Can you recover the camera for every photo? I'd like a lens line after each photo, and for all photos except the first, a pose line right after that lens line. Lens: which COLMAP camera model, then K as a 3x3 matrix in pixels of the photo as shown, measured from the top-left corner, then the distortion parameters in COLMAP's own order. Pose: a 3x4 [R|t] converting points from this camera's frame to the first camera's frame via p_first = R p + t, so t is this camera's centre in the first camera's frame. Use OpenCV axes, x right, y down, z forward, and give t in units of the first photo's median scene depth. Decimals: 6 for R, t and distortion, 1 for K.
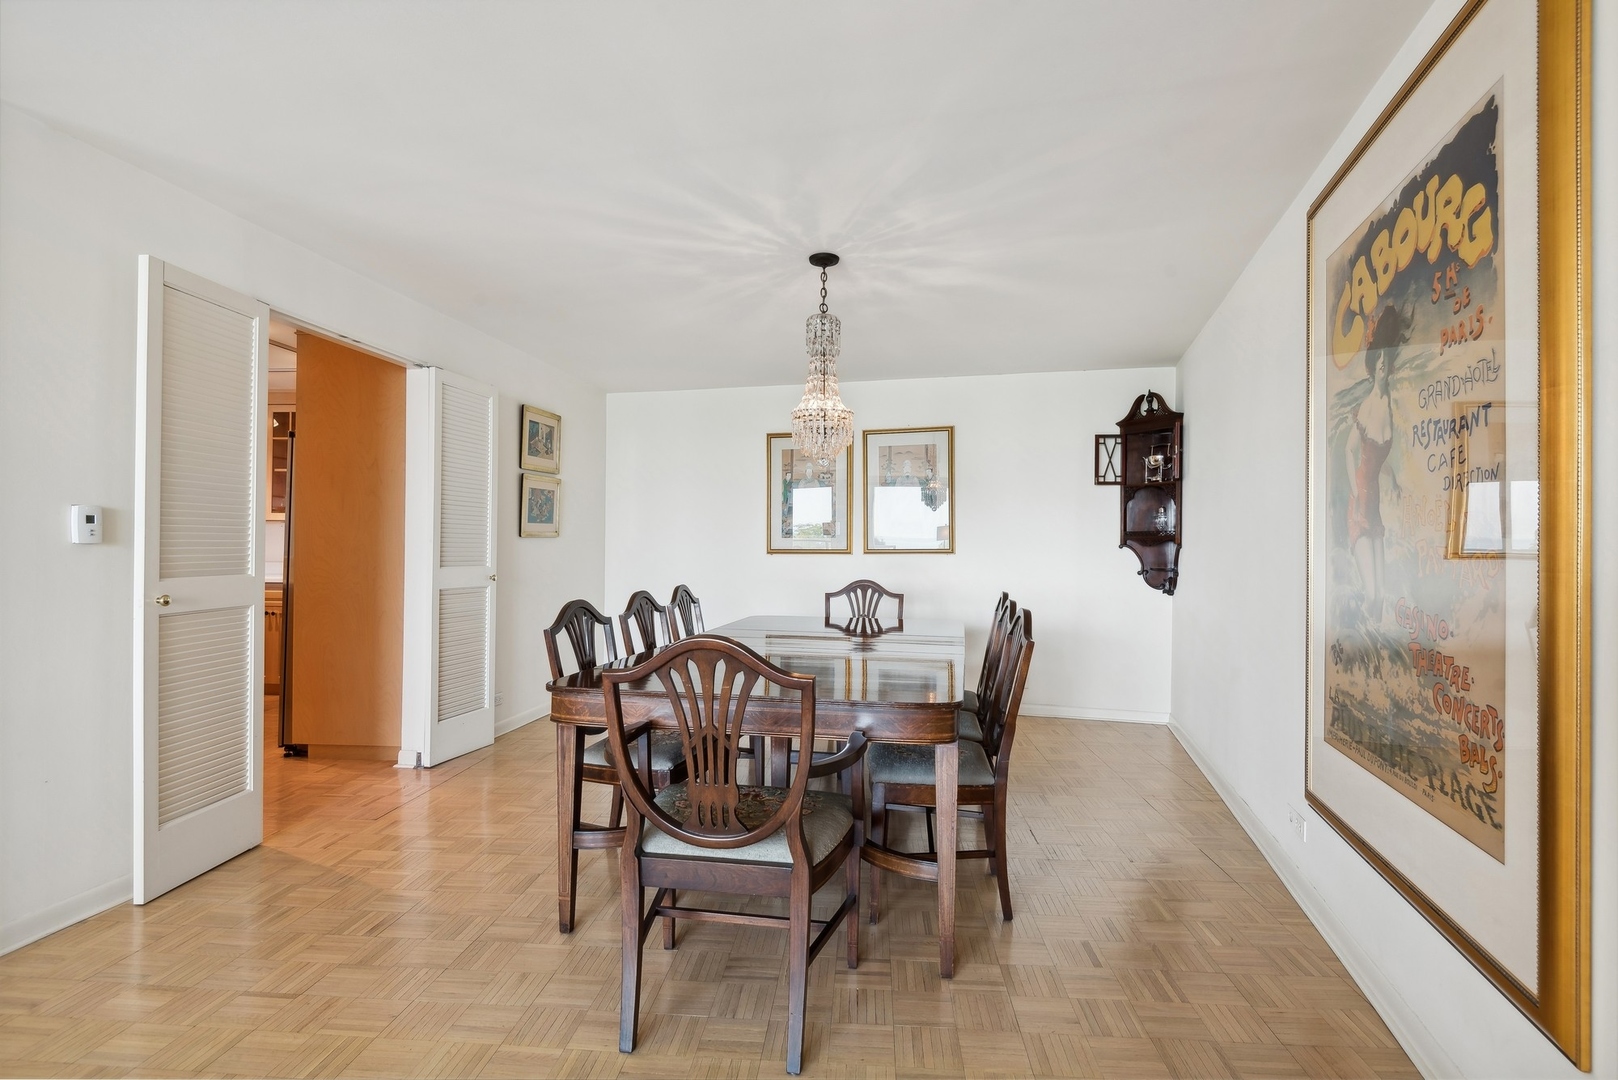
lens RADIAL K [[768.8, 0, 809.0], [0, 768.8, 540.0], [0, 0, 1]] dist [0.029111, -0.025280]
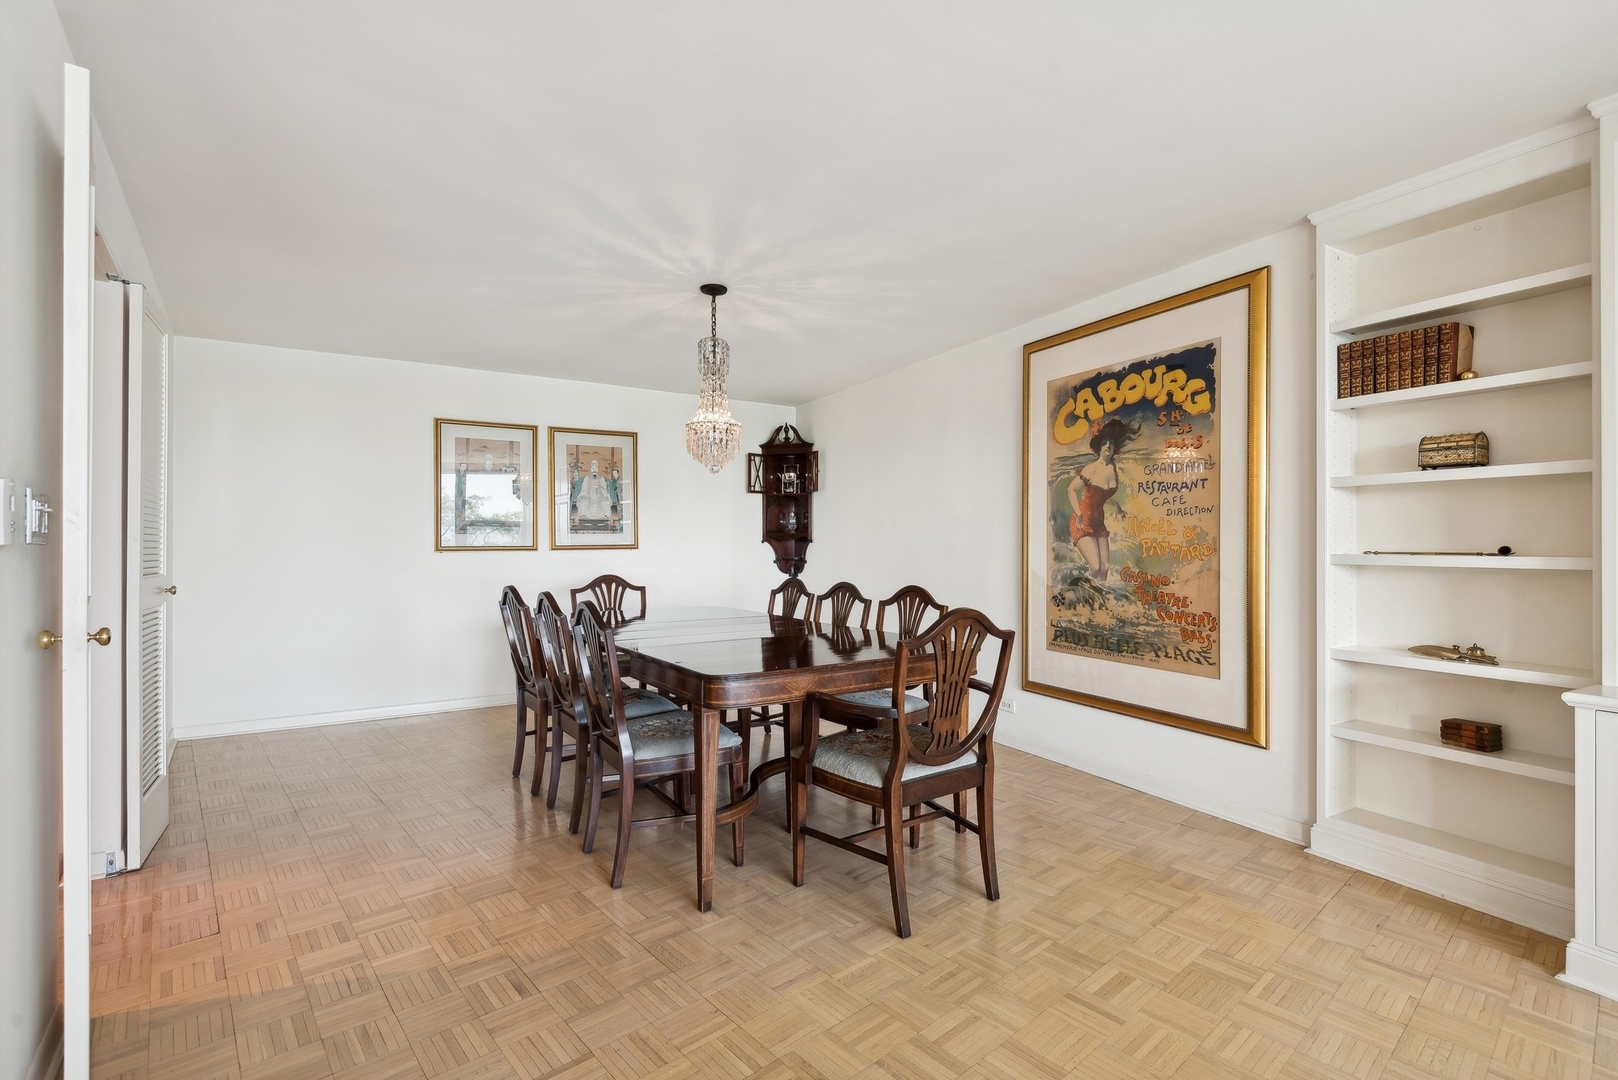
lens RADIAL K [[736.9, 0, 812.2], [0, 736.9, 541.3], [0, 0, 1]] dist [0.034625, -0.021785]
pose [[0.698406, -0.003972, 0.715690, -0.689908], [-0.002419, 0.999966, 0.007909, -0.003615], [-0.715697, -0.007255, 0.698373, 0.142979]]
